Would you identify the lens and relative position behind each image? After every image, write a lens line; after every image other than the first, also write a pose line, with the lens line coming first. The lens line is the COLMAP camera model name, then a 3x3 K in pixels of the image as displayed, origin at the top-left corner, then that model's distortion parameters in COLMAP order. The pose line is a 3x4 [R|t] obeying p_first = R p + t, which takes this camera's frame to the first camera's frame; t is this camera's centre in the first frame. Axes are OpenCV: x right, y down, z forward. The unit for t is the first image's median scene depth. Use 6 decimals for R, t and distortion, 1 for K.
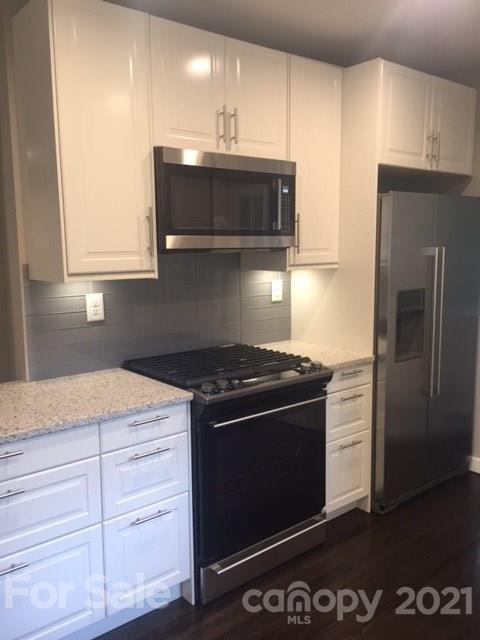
lens RADIAL K [[552.2, 0, 241.4], [0, 552.2, 317.5], [0, 0, 1]] dist [0.068309, -0.004645]
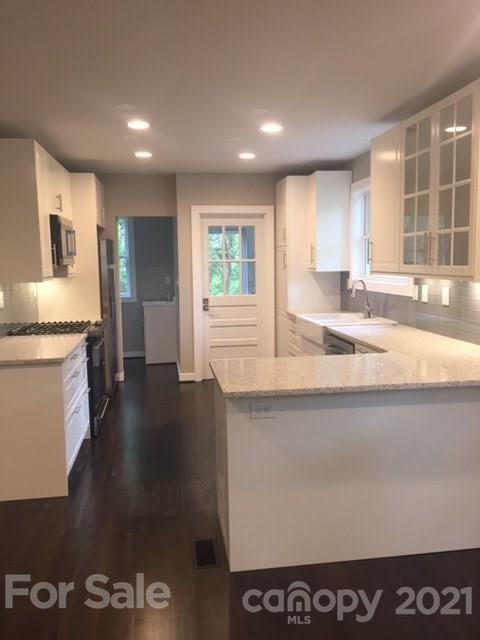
lens RADIAL K [[552.2, 0, 241.4], [0, 552.2, 317.5], [0, 0, 1]] dist [0.068309, -0.004645]
pose [[0.516340, -0.086716, 0.851982, -1.345377], [0.120782, 0.992290, 0.027797, 0.075652], [-0.847824, 0.088551, 0.522833, -0.513898]]
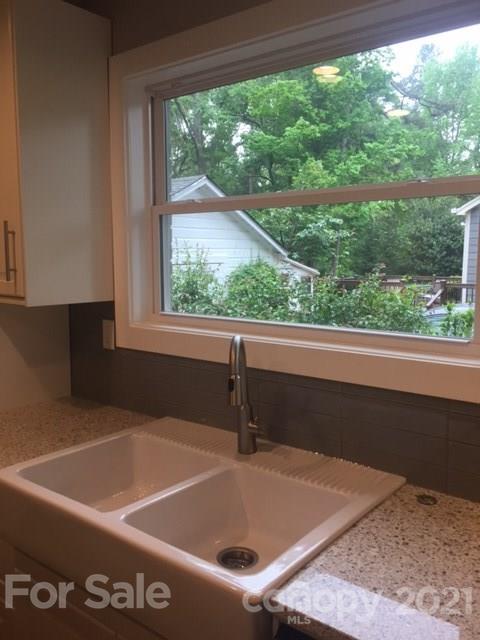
lens RADIAL K [[552.2, 0, 241.4], [0, 552.2, 317.5], [0, 0, 1]] dist [0.068309, -0.004645]
pose [[-0.214043, -0.088265, 0.972828, -0.010830], [0.130222, 0.984442, 0.117970, -0.046277], [-0.968105, 0.151934, -0.199219, 0.272527]]
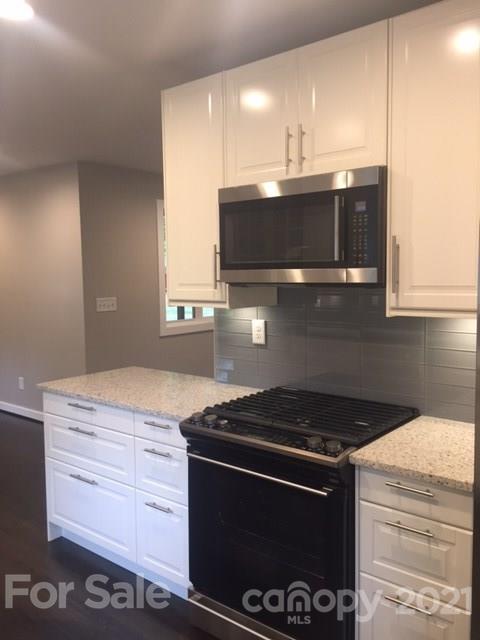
lens RADIAL K [[552.2, 0, 241.4], [0, 552.2, 317.5], [0, 0, 1]] dist [0.068309, -0.004645]
pose [[0.191240, 0.088391, -0.977555, 0.820213], [-0.118994, 0.990679, 0.066299, -0.116881], [0.974304, 0.103644, 0.199976, 0.735375]]
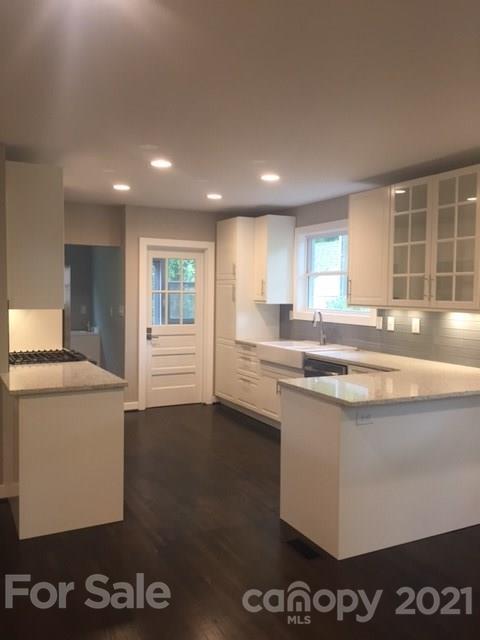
lens RADIAL K [[552.2, 0, 241.4], [0, 552.2, 317.5], [0, 0, 1]] dist [0.068309, -0.004645]
pose [[0.211353, -0.031567, 0.976900, -1.717803], [0.113031, 0.993562, 0.007651, 0.018802], [-0.970852, 0.108803, 0.213560, -0.022286]]
